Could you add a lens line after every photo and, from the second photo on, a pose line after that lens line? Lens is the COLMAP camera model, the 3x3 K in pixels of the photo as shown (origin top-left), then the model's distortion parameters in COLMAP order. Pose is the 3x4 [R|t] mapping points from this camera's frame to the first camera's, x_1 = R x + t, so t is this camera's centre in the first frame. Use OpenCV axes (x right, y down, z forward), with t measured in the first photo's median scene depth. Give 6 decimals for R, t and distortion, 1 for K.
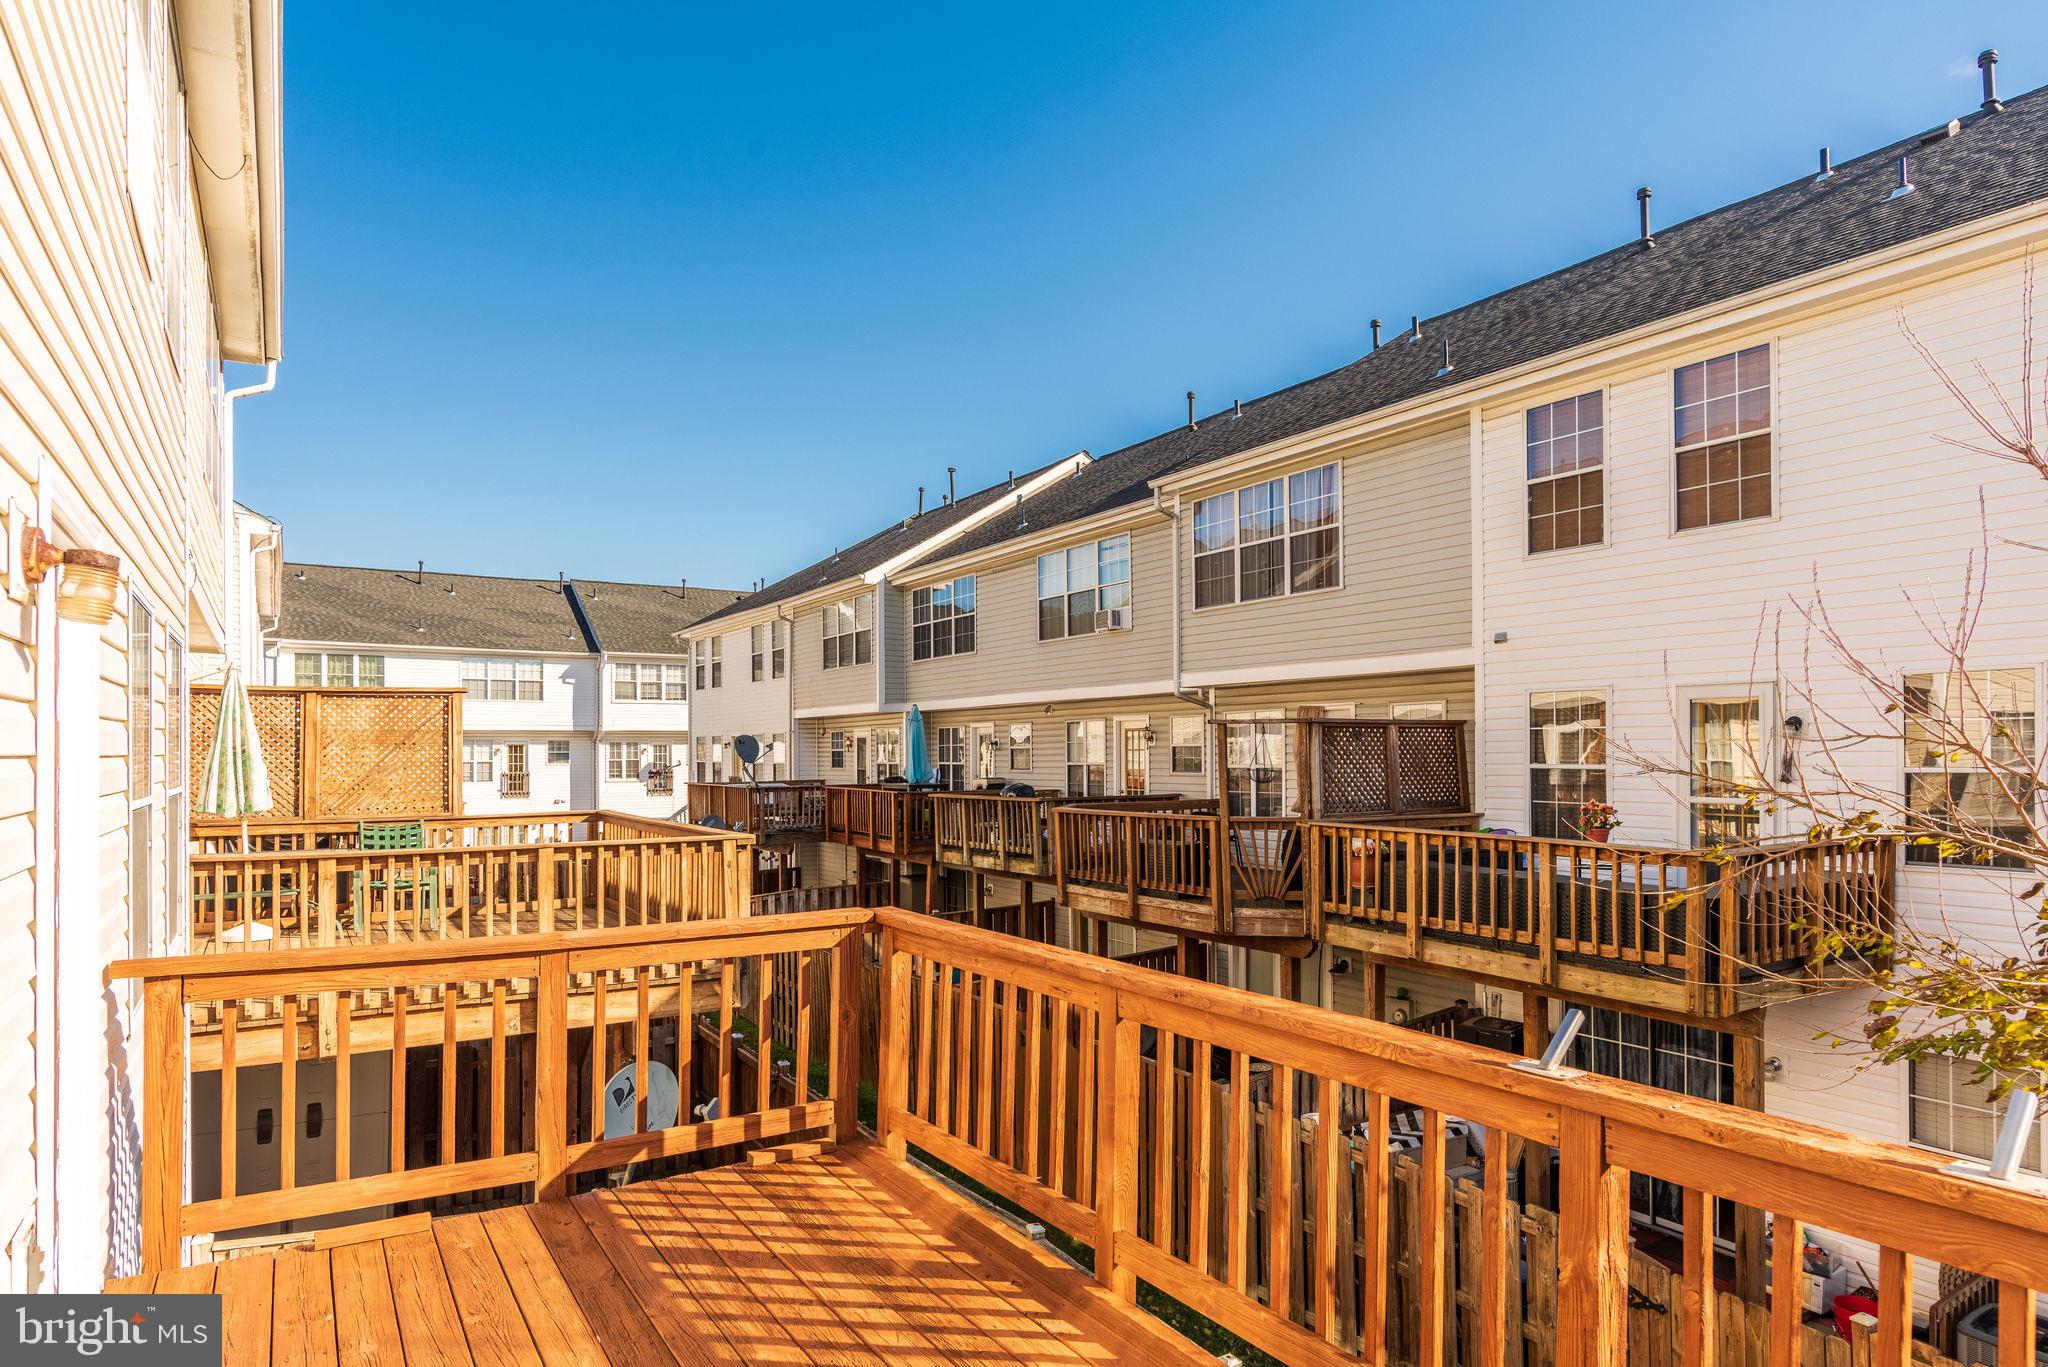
lens RADIAL K [[1204.2, 0, 1023.3], [0, 1204.2, 672.1], [0, 0, 1]] dist [-0.010552, -0.005652]
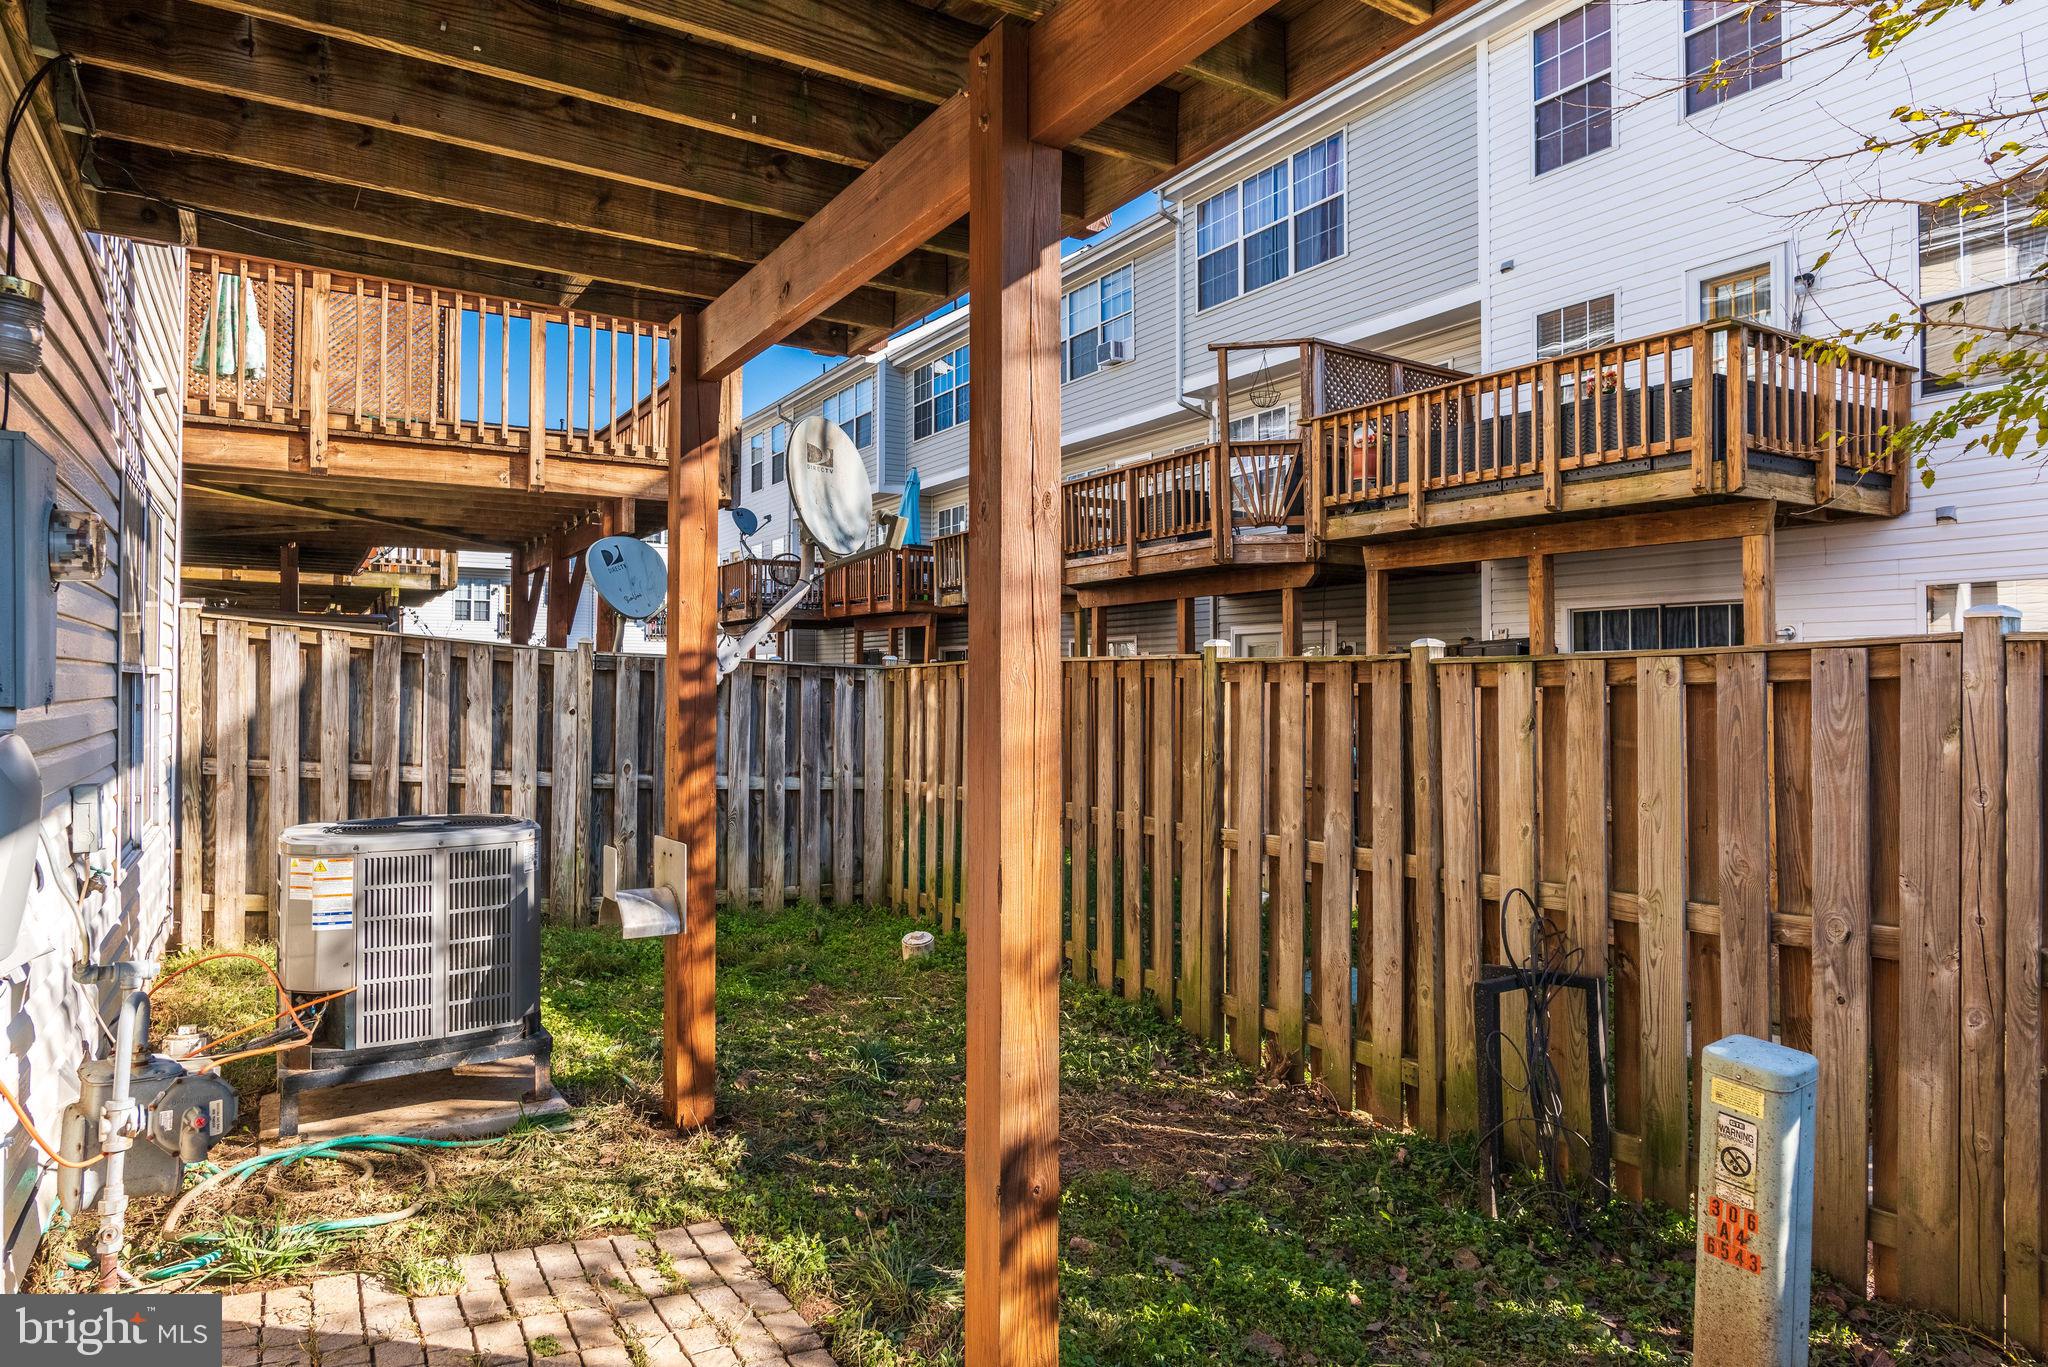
lens RADIAL K [[1204.2, 0, 1013.9], [0, 1204.2, 689.4], [0, 0, 1]] dist [-0.010552, -0.005652]
pose [[0.999897, 0.008667, -0.011441, 0.006708], [-0.008615, 0.999952, 0.004634, 0.323070], [0.011480, -0.004535, 0.999924, 0.007640]]
